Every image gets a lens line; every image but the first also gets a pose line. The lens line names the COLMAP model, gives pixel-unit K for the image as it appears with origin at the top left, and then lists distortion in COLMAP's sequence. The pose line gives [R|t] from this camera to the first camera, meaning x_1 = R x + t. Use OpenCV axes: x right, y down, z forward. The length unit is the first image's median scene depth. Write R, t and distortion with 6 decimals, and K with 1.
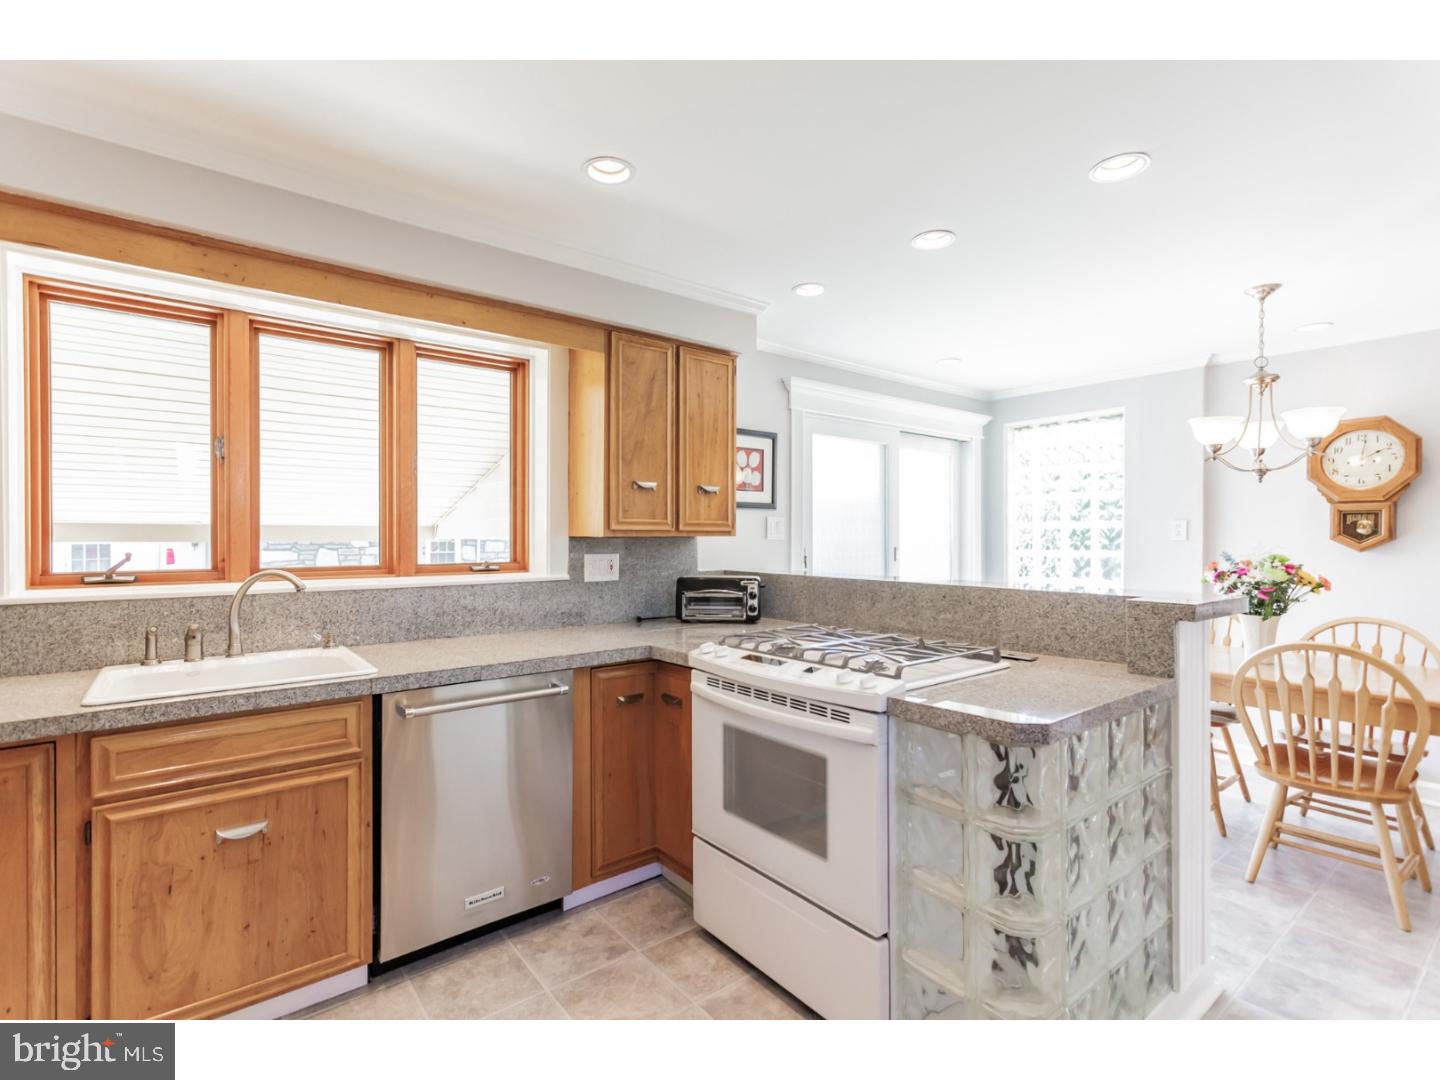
lens RADIAL K [[685.4, 0, 720.9], [0, 685.4, 544.8], [0, 0, 1]] dist [-0.002733, -0.000241]
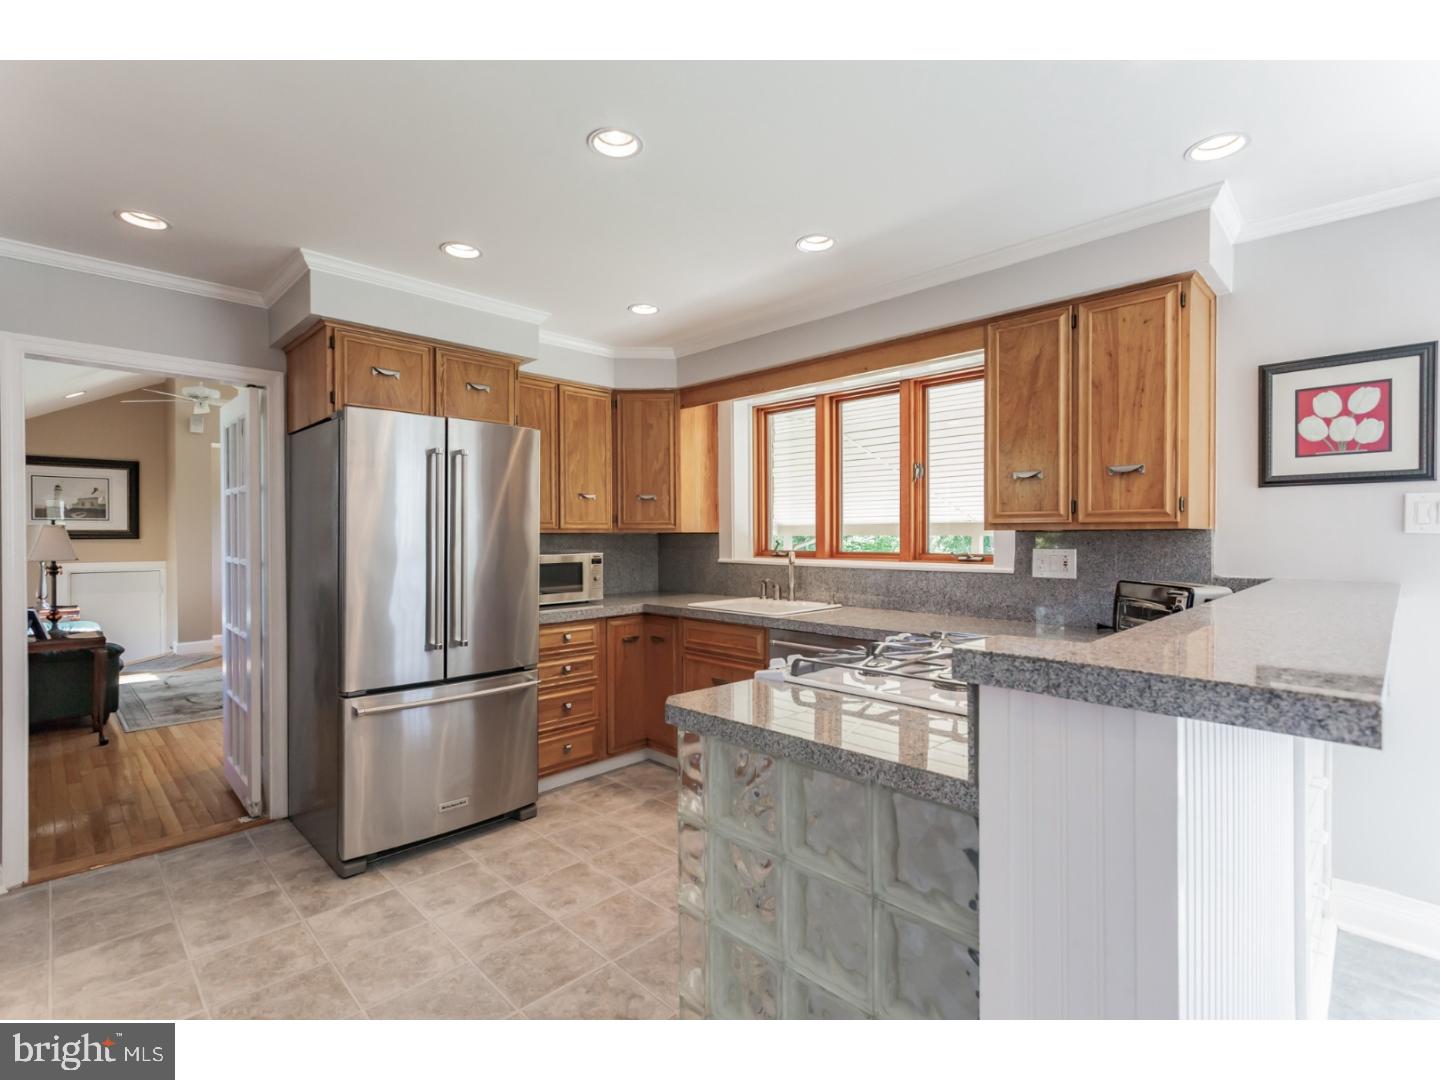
lens RADIAL K [[685.4, 0, 724.0], [0, 685.4, 534.7], [0, 0, 1]] dist [-0.002733, -0.000241]
pose [[0.104777, 0.002241, -0.994493, 0.733043], [-0.008063, 0.999967, 0.001404, -0.003634], [0.994463, 0.007872, 0.104792, 0.477346]]
